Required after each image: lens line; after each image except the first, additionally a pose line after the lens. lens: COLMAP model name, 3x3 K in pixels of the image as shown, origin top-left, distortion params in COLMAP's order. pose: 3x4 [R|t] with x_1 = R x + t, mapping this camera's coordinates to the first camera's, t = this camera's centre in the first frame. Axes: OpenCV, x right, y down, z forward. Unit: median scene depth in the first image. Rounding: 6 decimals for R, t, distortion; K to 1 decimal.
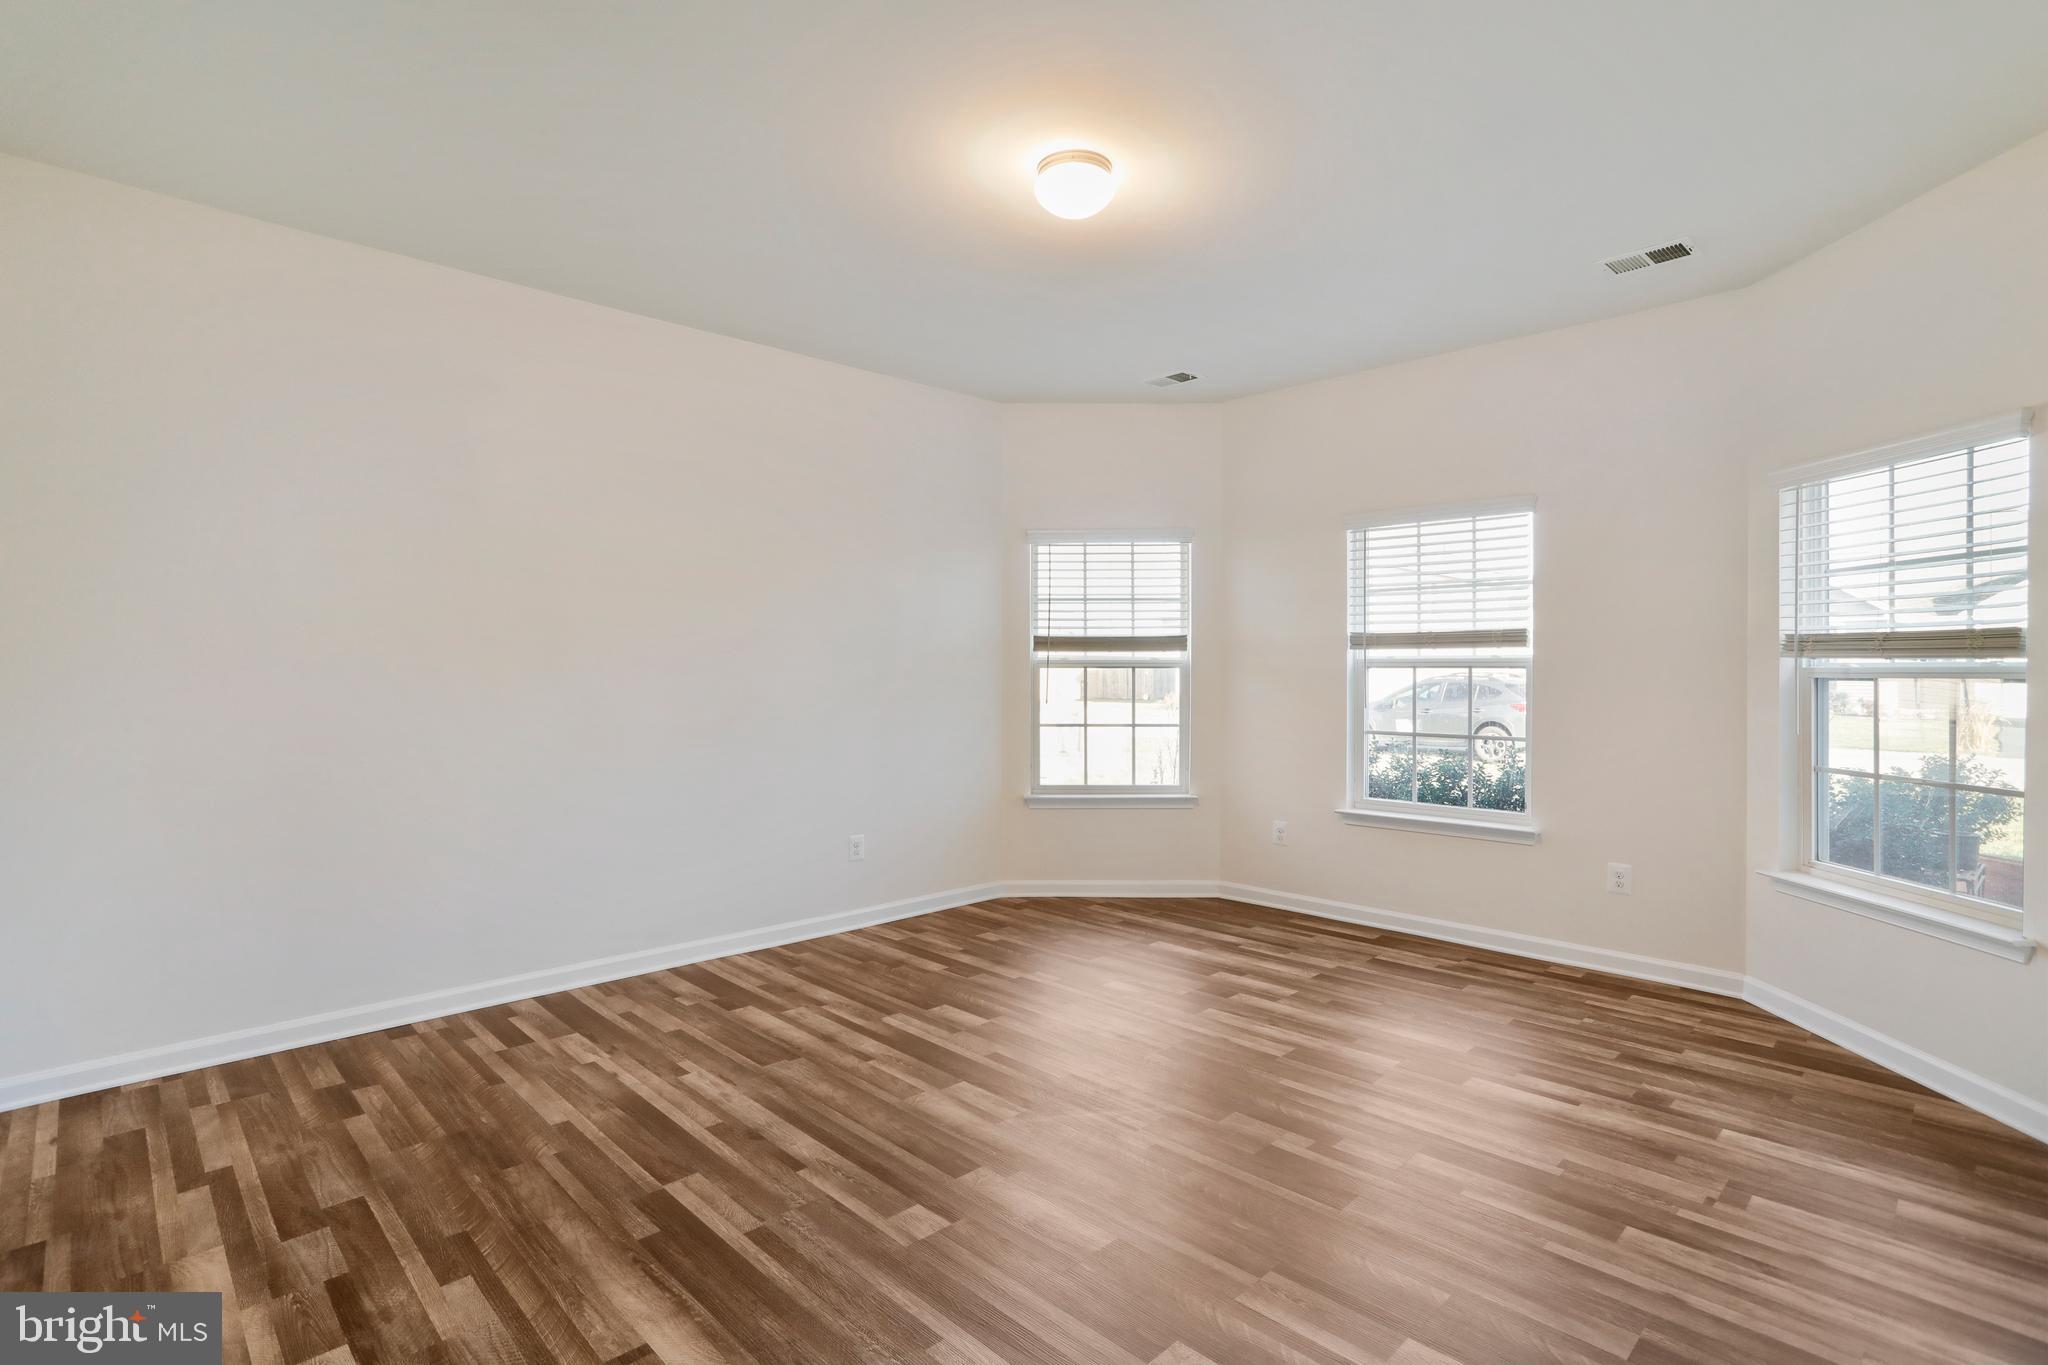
lens RADIAL K [[990.3, 0, 1019.5], [0, 990.3, 670.3], [0, 0, 1]] dist [-0.052733, 0.025317]
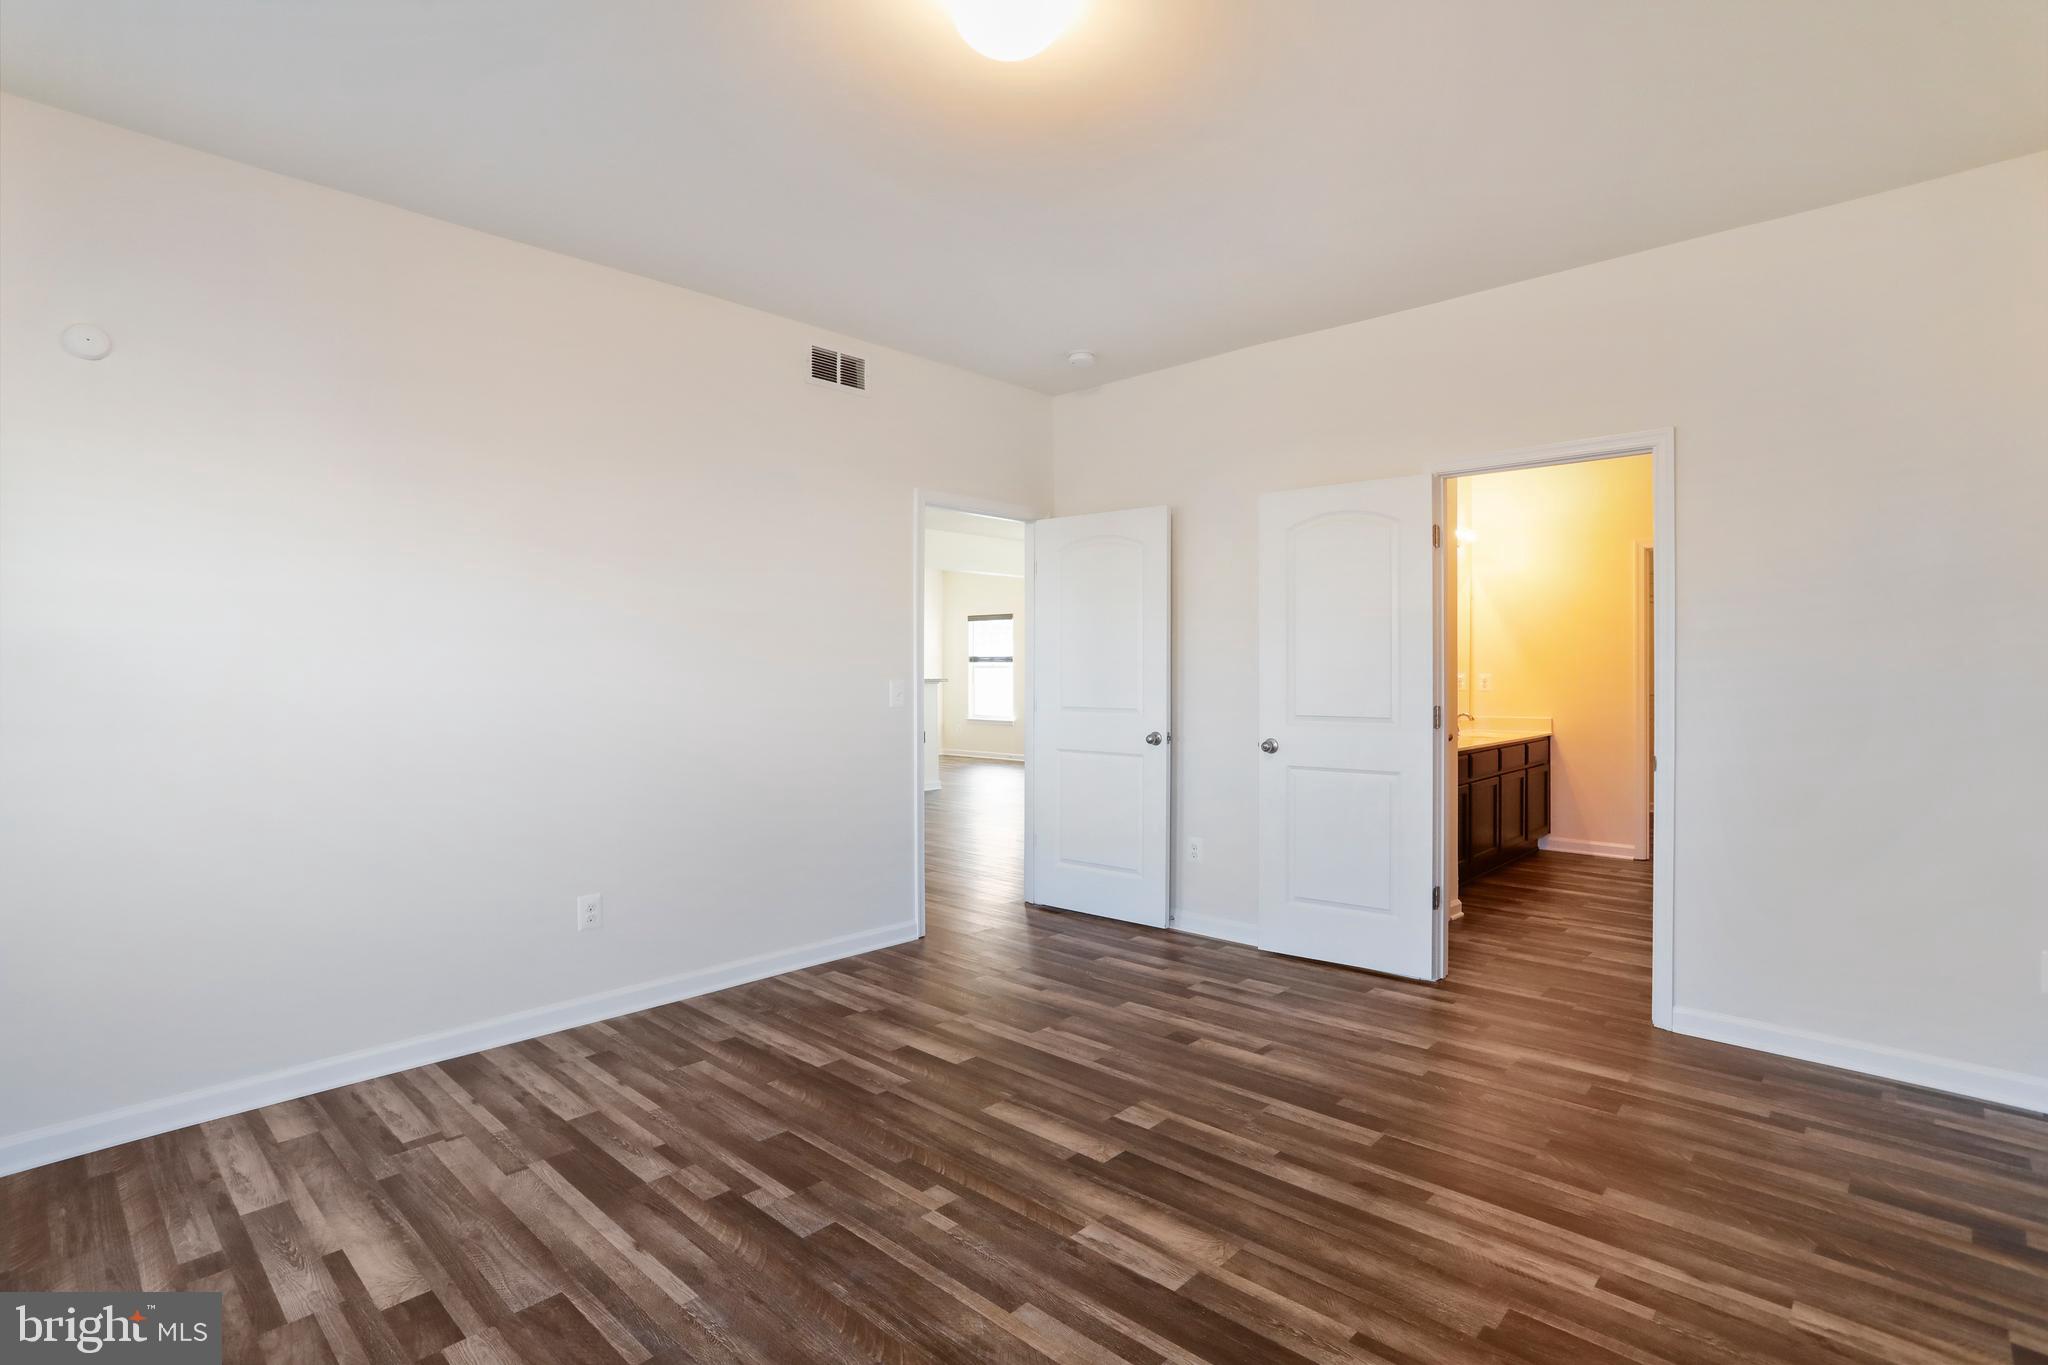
lens RADIAL K [[990.3, 0, 1019.5], [0, 990.3, 670.3], [0, 0, 1]] dist [-0.052733, 0.025317]
pose [[-0.999129, 0.002915, -0.041624, 0.082258], [0.002762, 0.999989, 0.003722, -0.002776], [0.041634, 0.003603, -0.999126, 1.847393]]
